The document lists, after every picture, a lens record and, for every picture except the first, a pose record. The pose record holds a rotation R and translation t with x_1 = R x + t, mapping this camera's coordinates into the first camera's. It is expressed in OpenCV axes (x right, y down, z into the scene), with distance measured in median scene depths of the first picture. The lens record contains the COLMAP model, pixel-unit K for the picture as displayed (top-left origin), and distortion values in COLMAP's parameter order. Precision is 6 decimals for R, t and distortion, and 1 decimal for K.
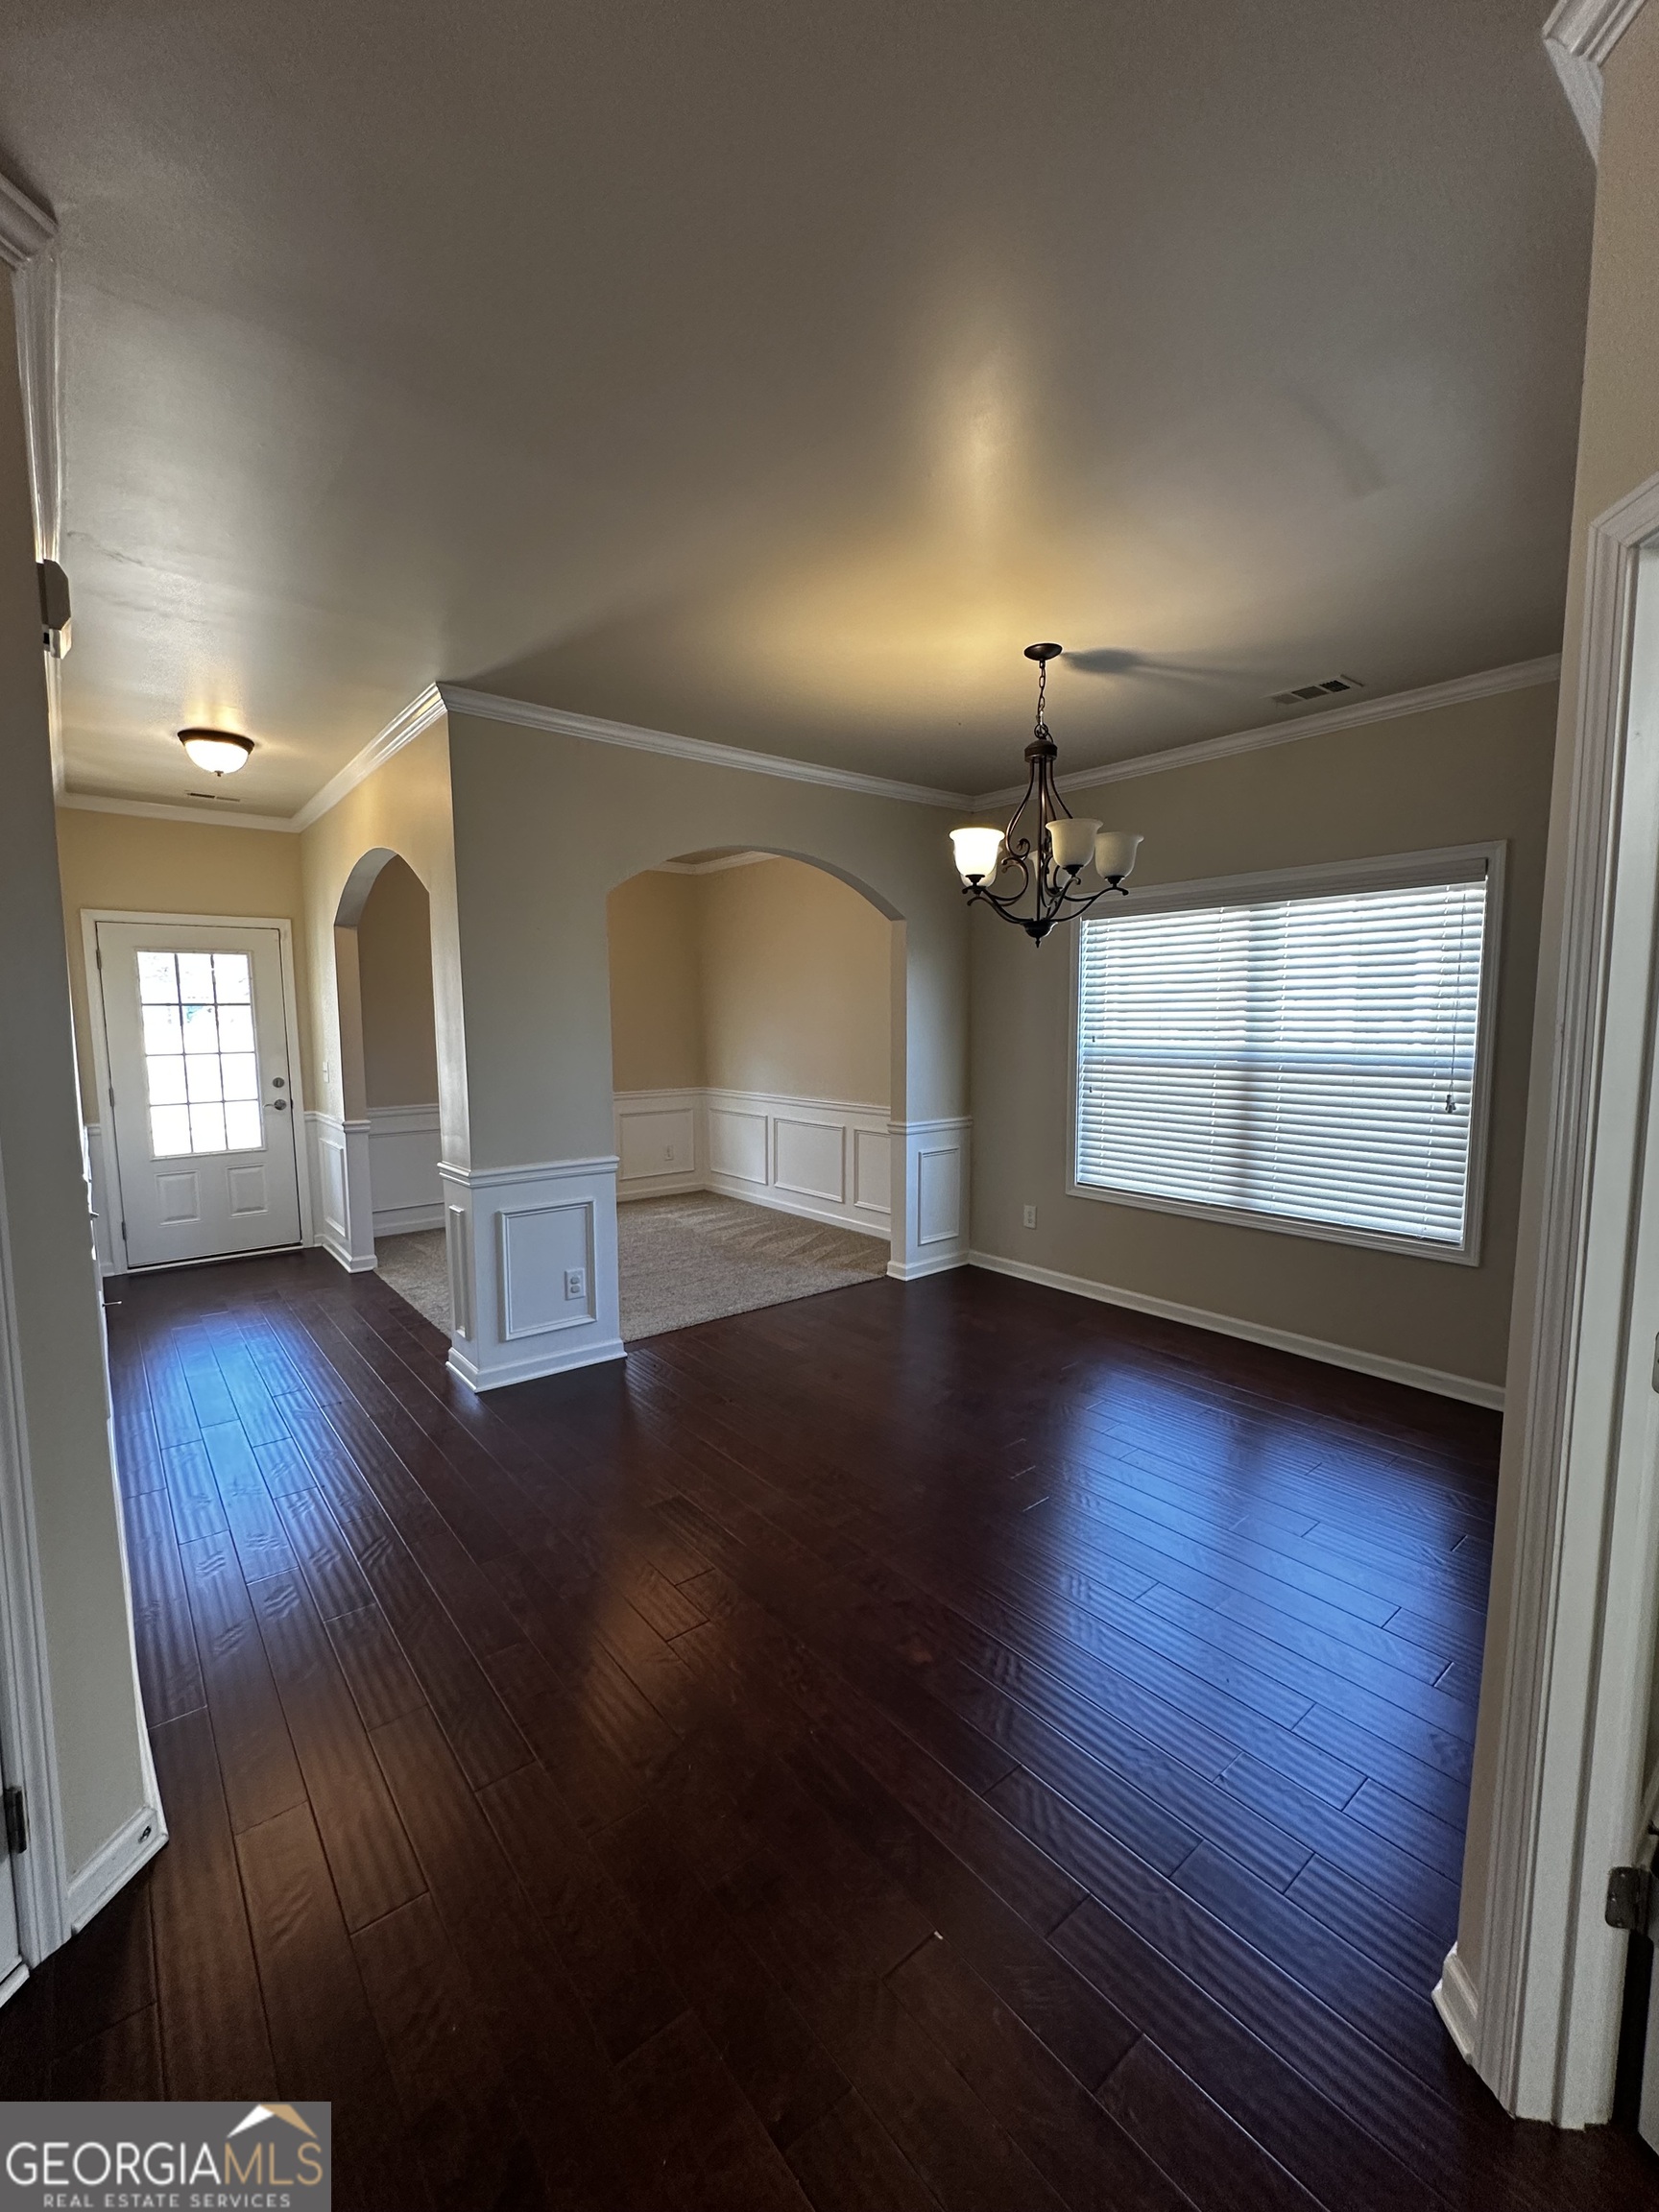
lens RADIAL K [[883.4, 0, 818.8], [0, 883.4, 1104.9], [0, 0, 1]] dist [0.000515, -0.000087]
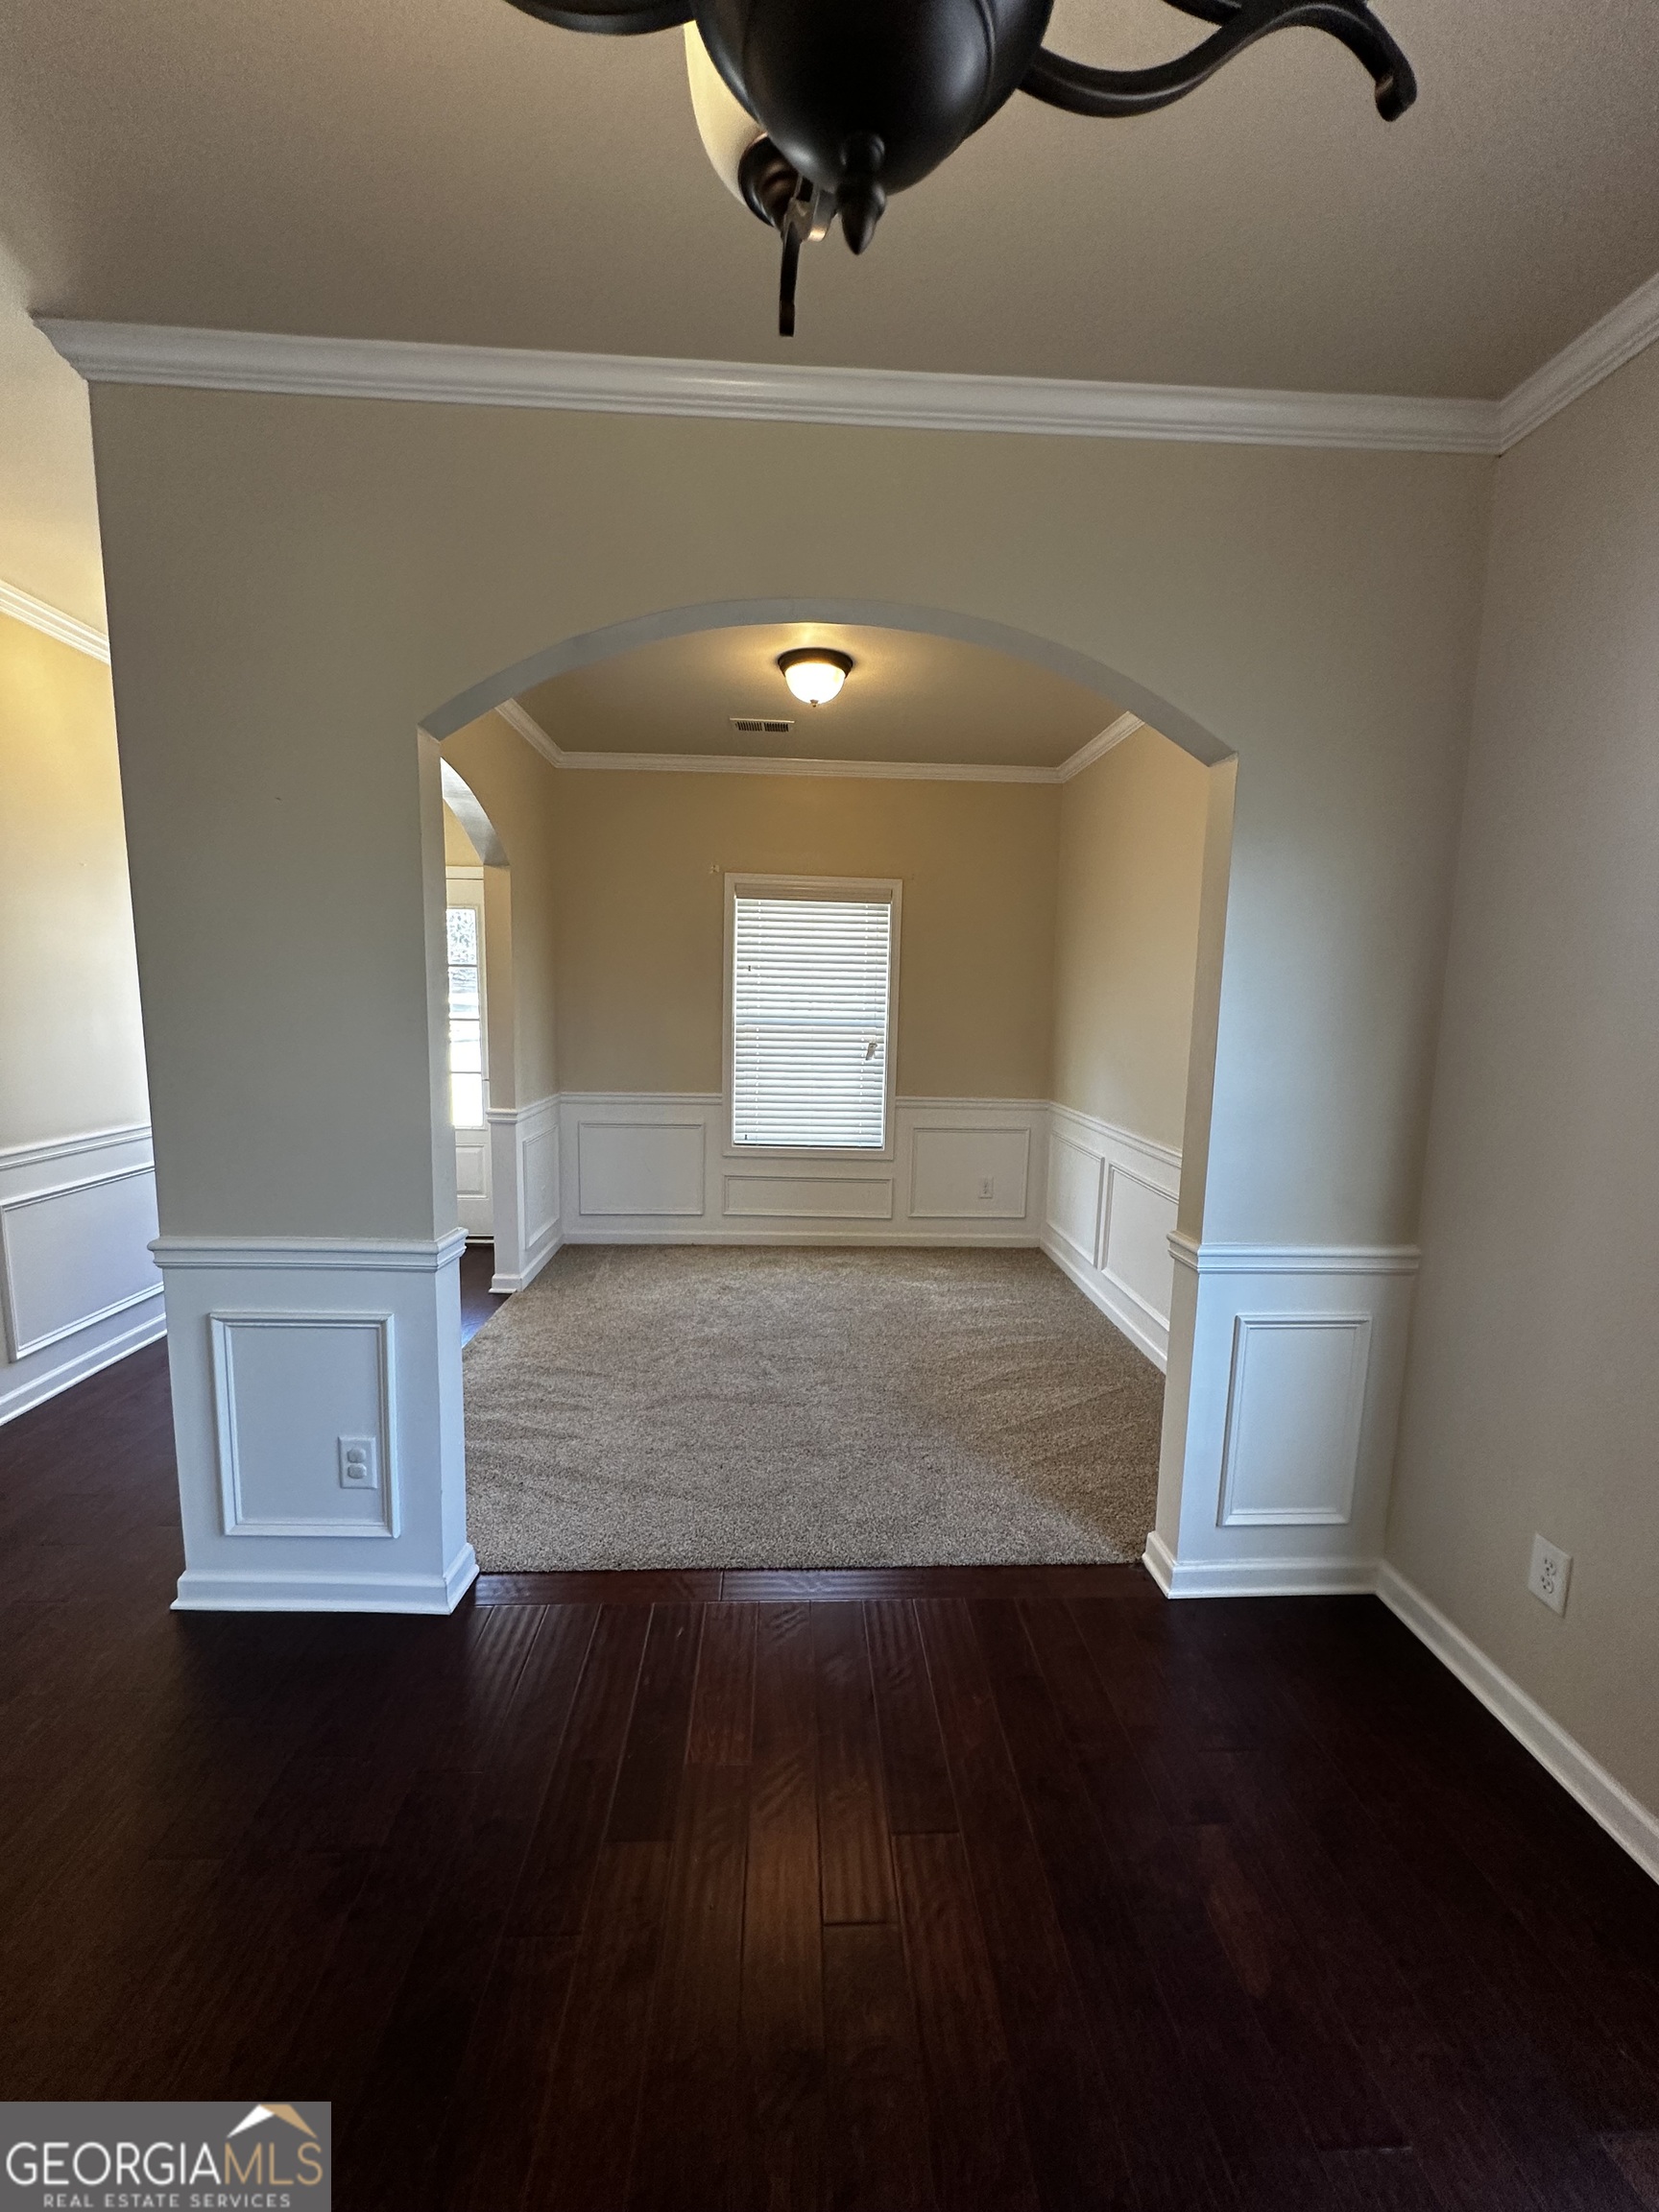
lens RADIAL K [[883.4, 0, 814.3], [0, 883.4, 1107.1], [0, 0, 1]] dist [0.000515, -0.000087]
pose [[0.815205, 0.096988, -0.570994, 0.250812], [-0.086539, 0.995209, 0.045493, -0.066812], [0.572671, 0.012327, 0.819693, 0.736251]]
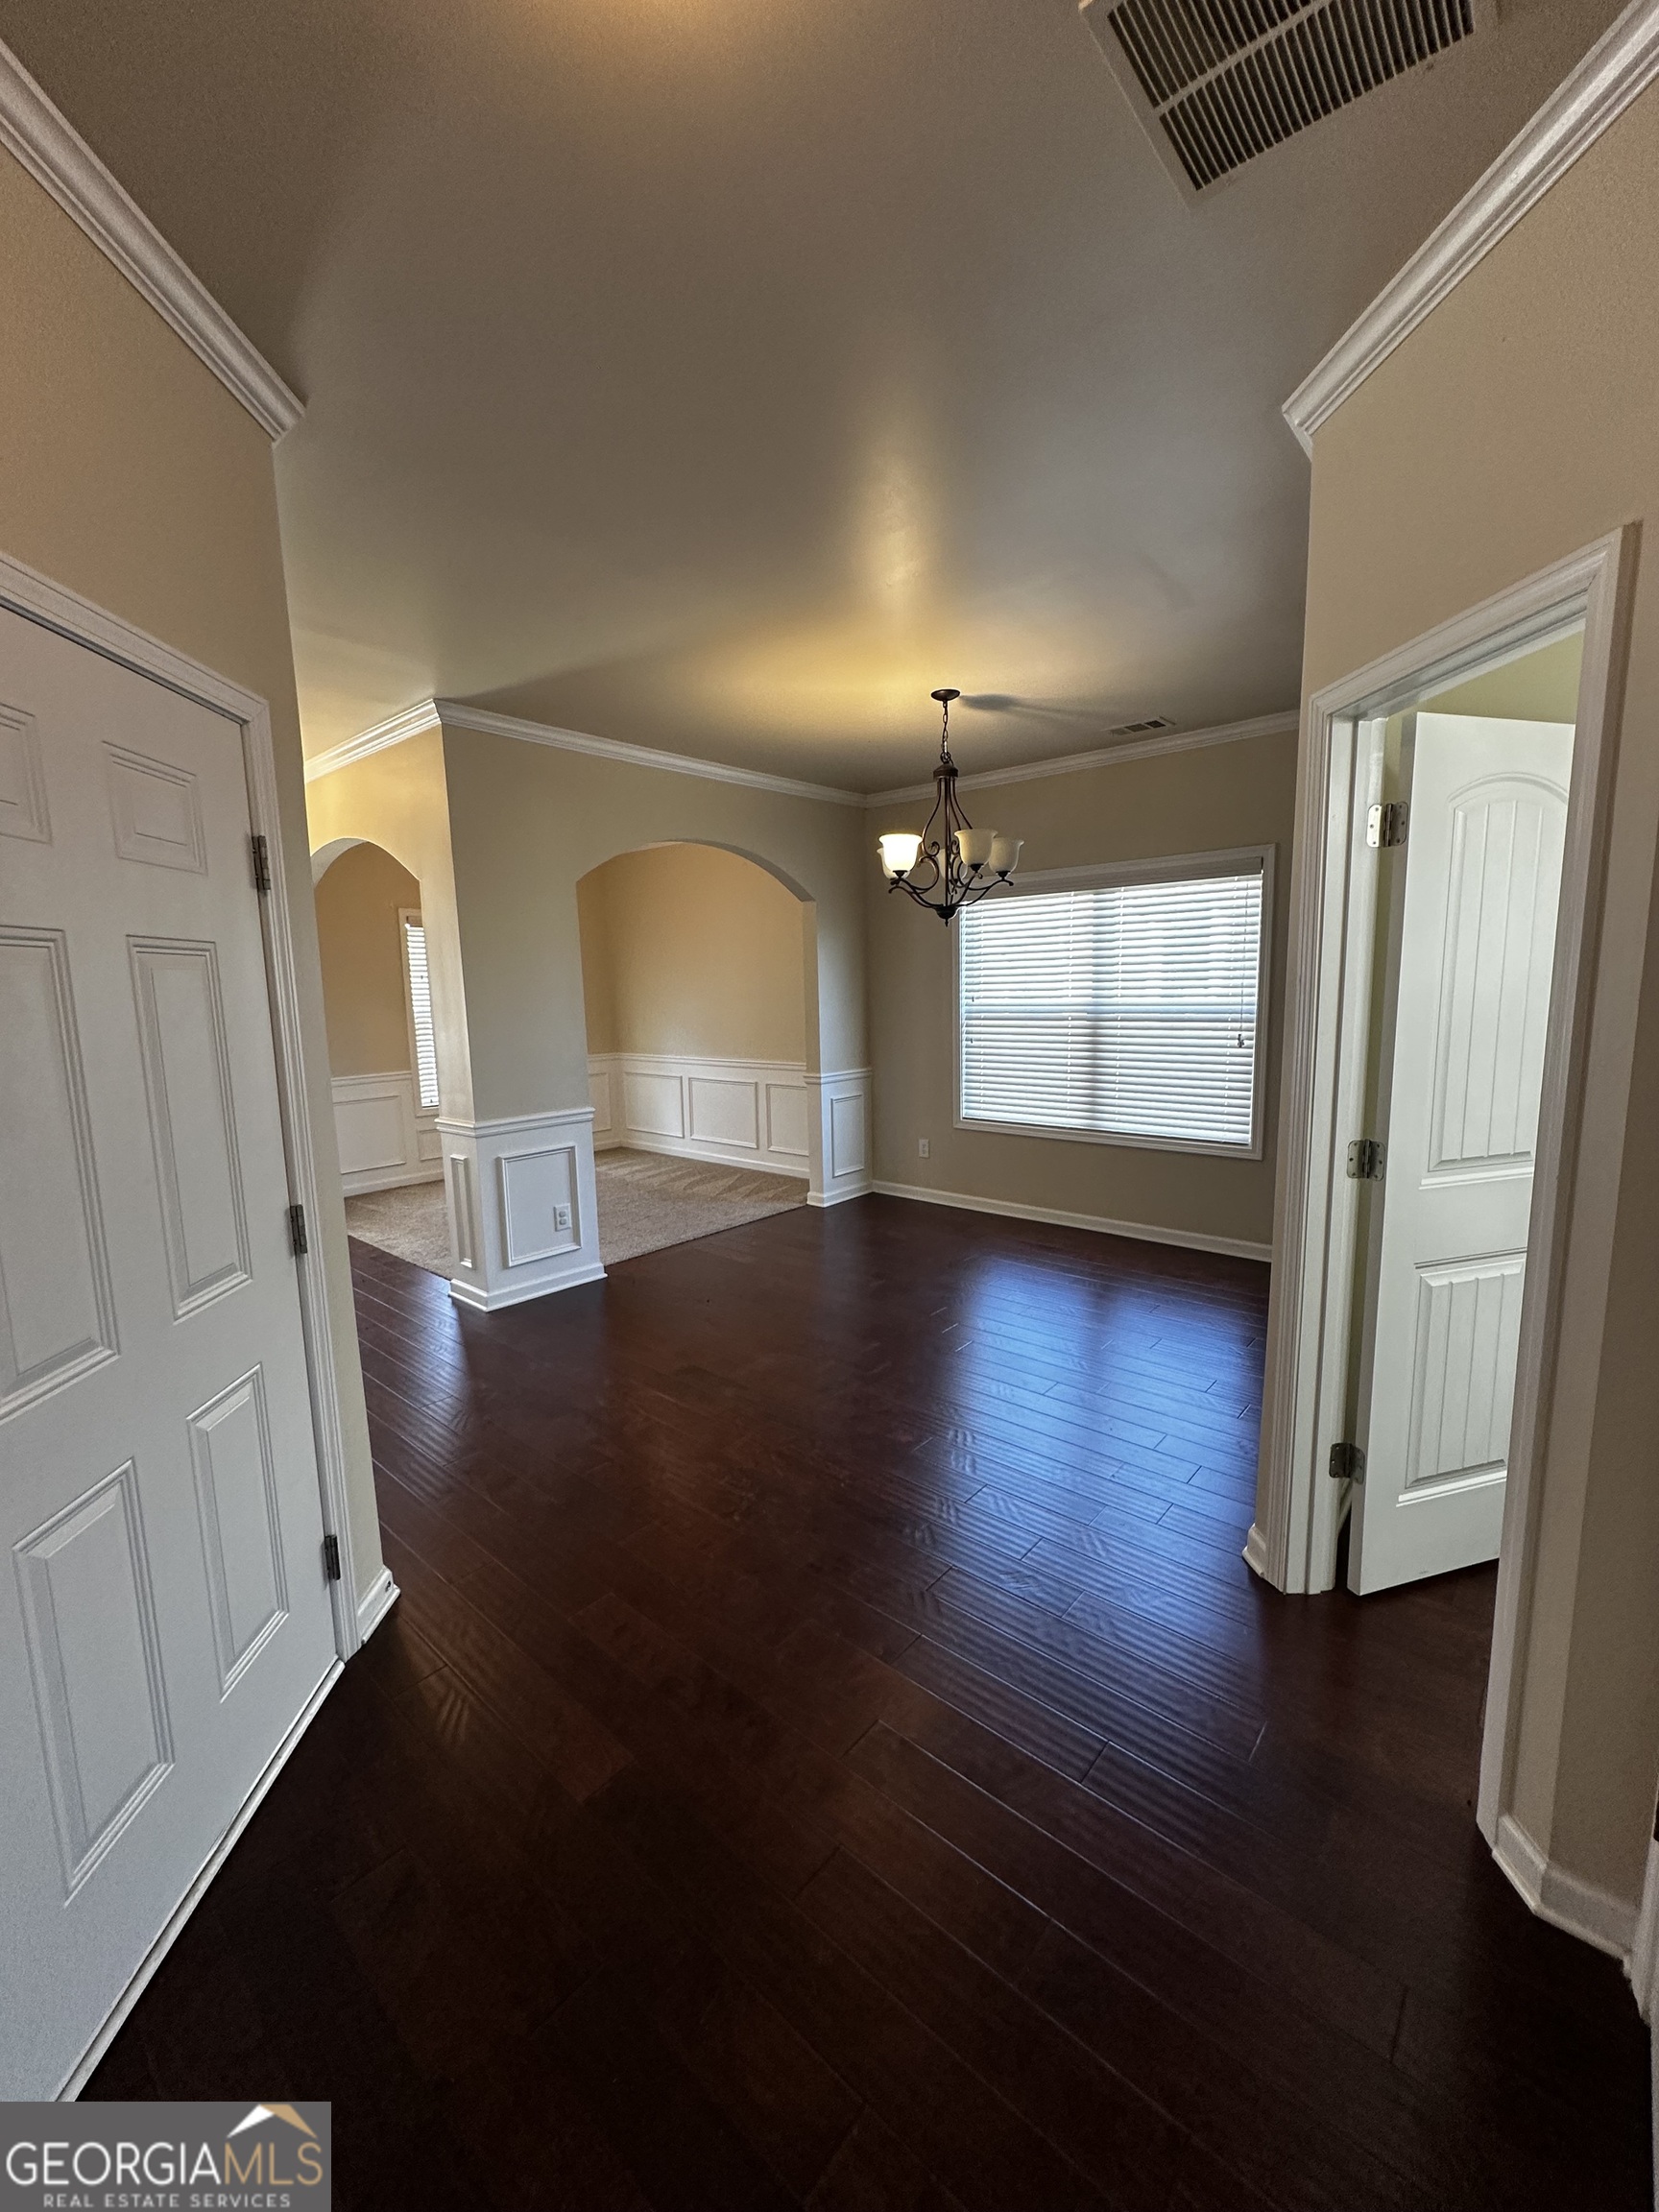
lens RADIAL K [[883.4, 0, 793.7], [0, 883.4, 1102.7], [0, 0, 1]] dist [0.000515, -0.000087]
pose [[0.987363, -0.038038, 0.153845, -0.156339], [0.033320, 0.998895, 0.033131, 0.023933], [-0.154935, -0.027586, 0.987539, -0.210727]]
